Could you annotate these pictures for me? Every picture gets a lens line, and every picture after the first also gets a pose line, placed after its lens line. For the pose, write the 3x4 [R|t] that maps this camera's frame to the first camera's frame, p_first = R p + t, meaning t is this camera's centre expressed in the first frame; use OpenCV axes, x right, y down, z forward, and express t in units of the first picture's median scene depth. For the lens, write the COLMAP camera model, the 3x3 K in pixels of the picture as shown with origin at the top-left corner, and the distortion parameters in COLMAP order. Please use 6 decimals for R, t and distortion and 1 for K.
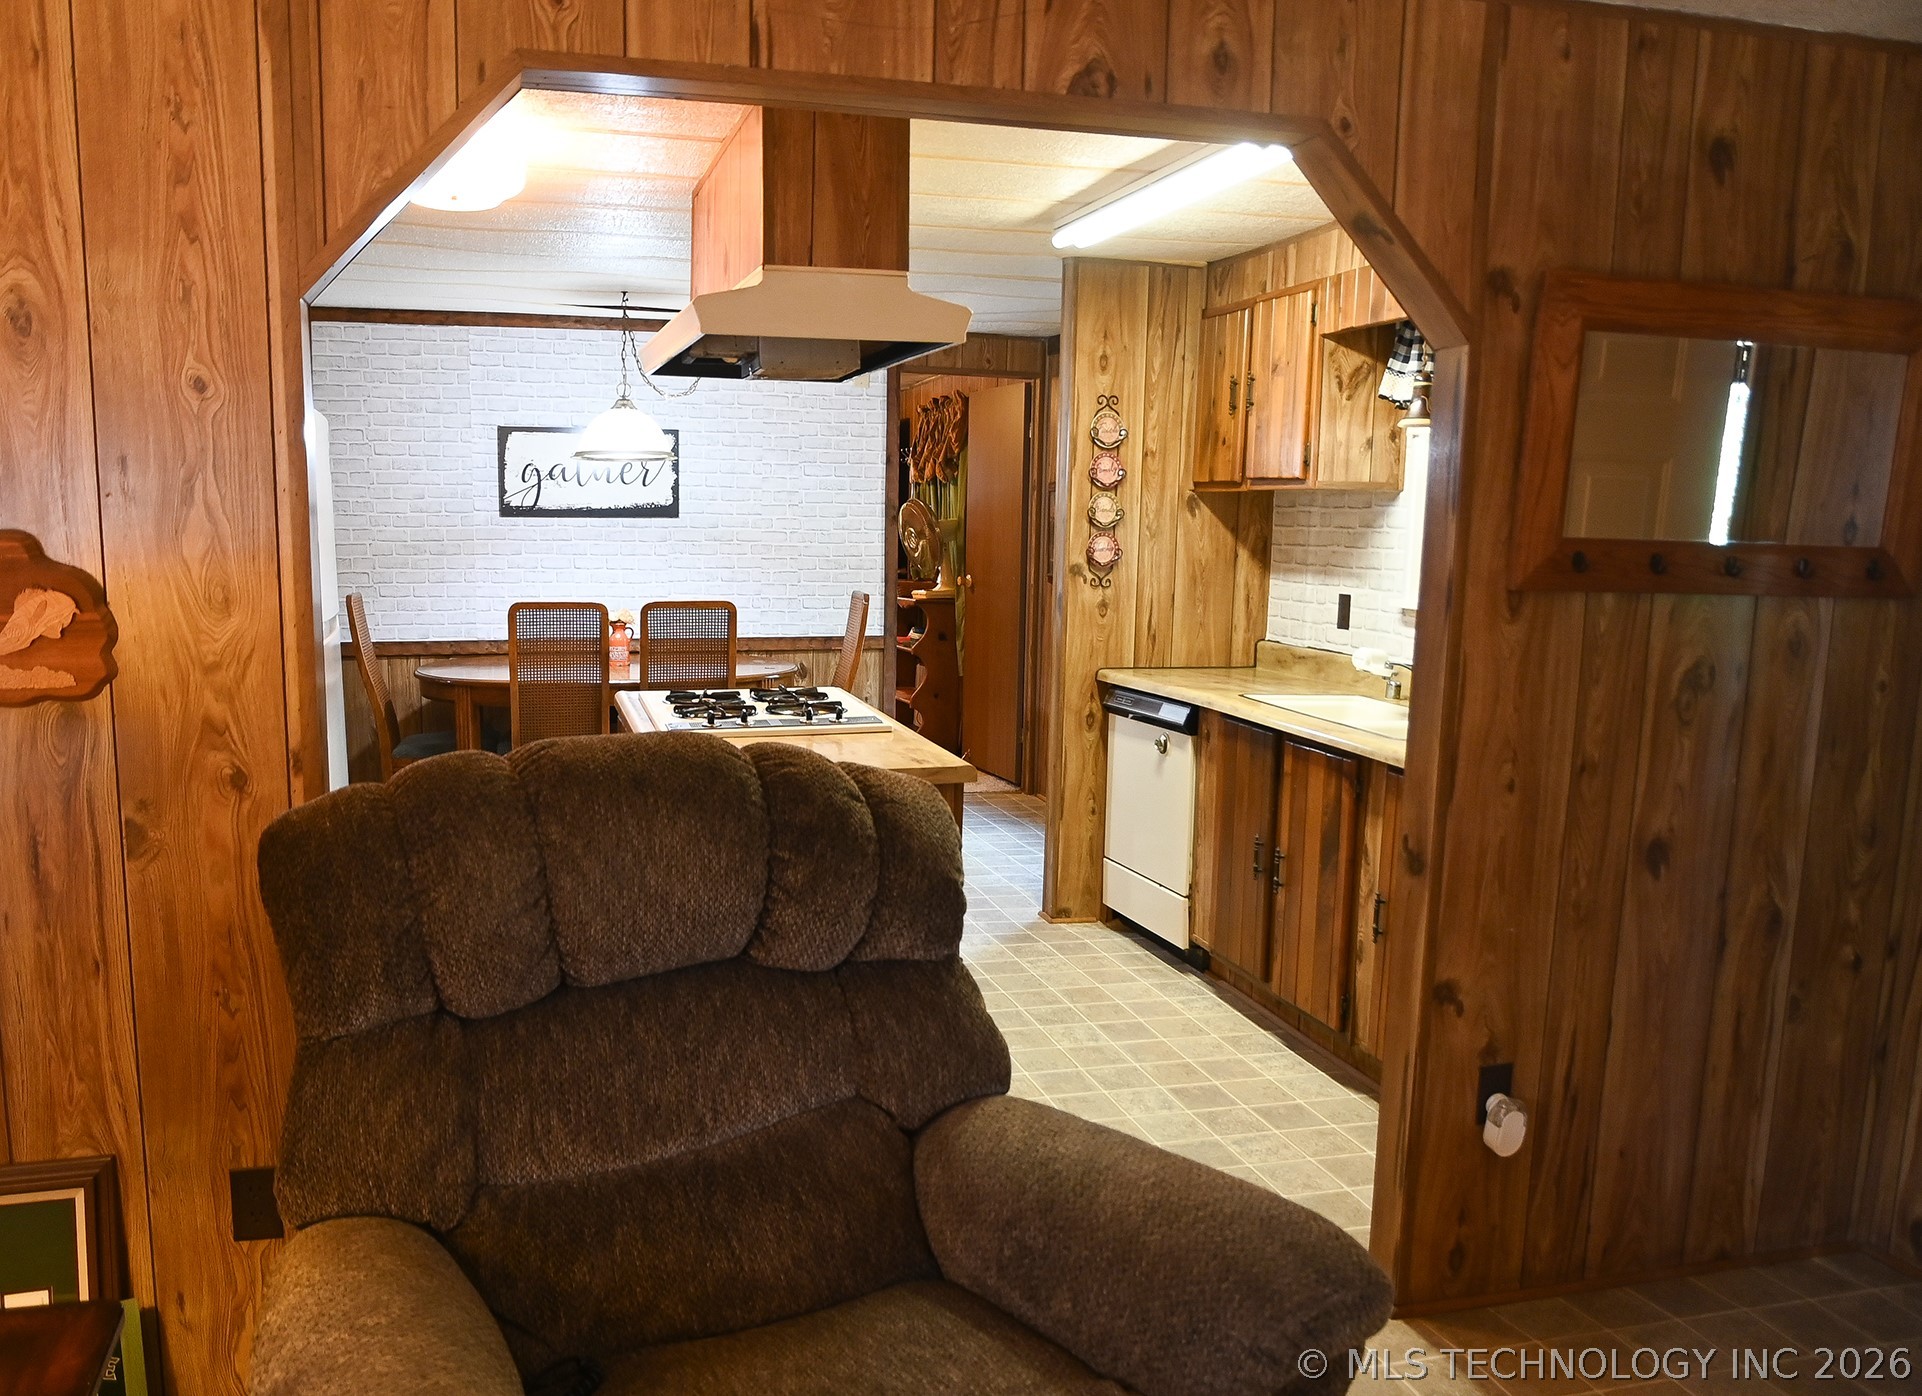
lens RADIAL K [[1445.0, 0, 850.9], [0, 1445.0, 719.3], [0, 0, 1]] dist [-0.036268, -0.001028]
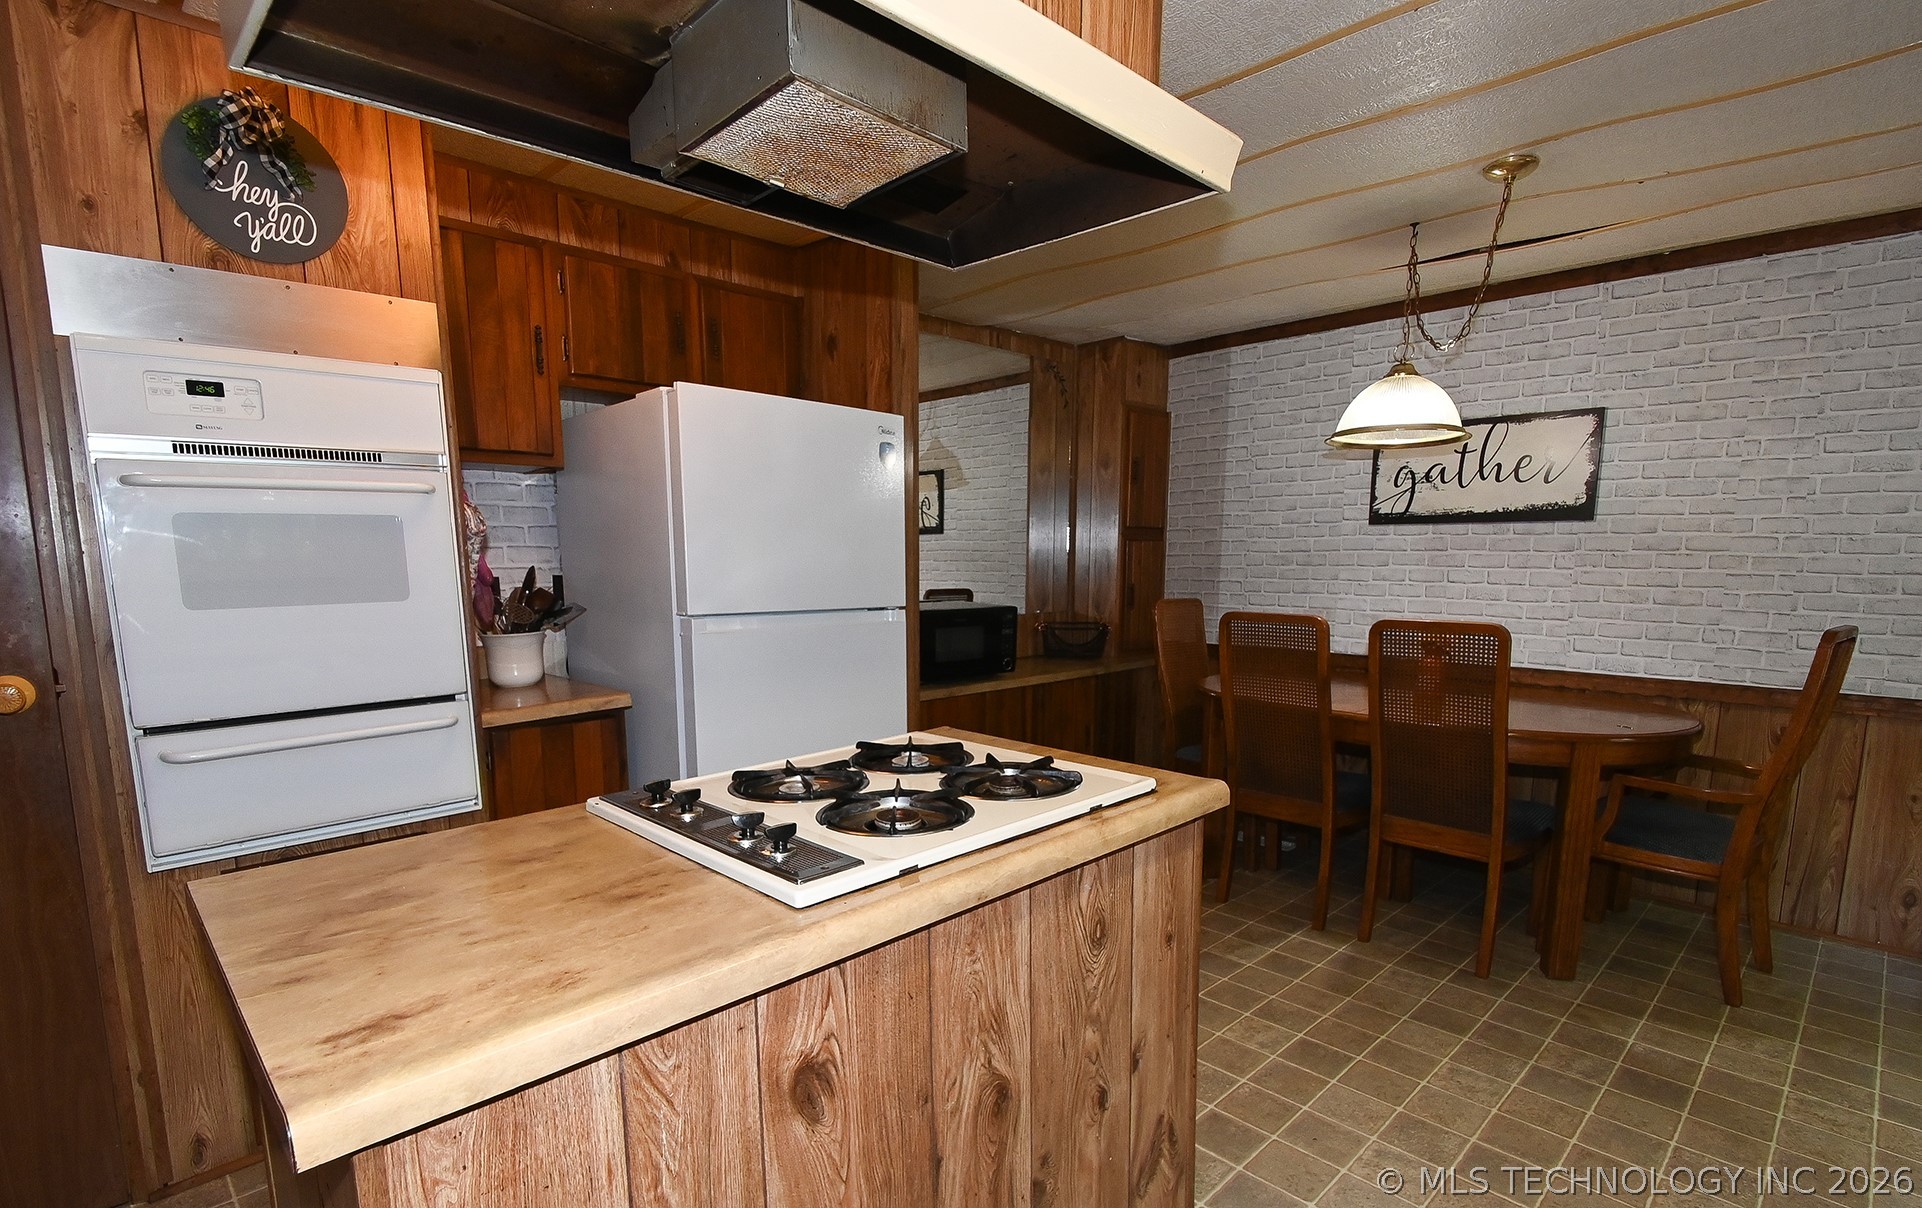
lens RADIAL K [[921.5, 0, 944.7], [0, 921.5, 691.7], [0, 0, 1]] dist [0.005948, -0.005323]
pose [[0.507284, 0.121004, -0.853241, 0.198080], [-0.118063, 0.990516, 0.070279, -0.056754], [0.853653, 0.065085, 0.516759, 0.615009]]
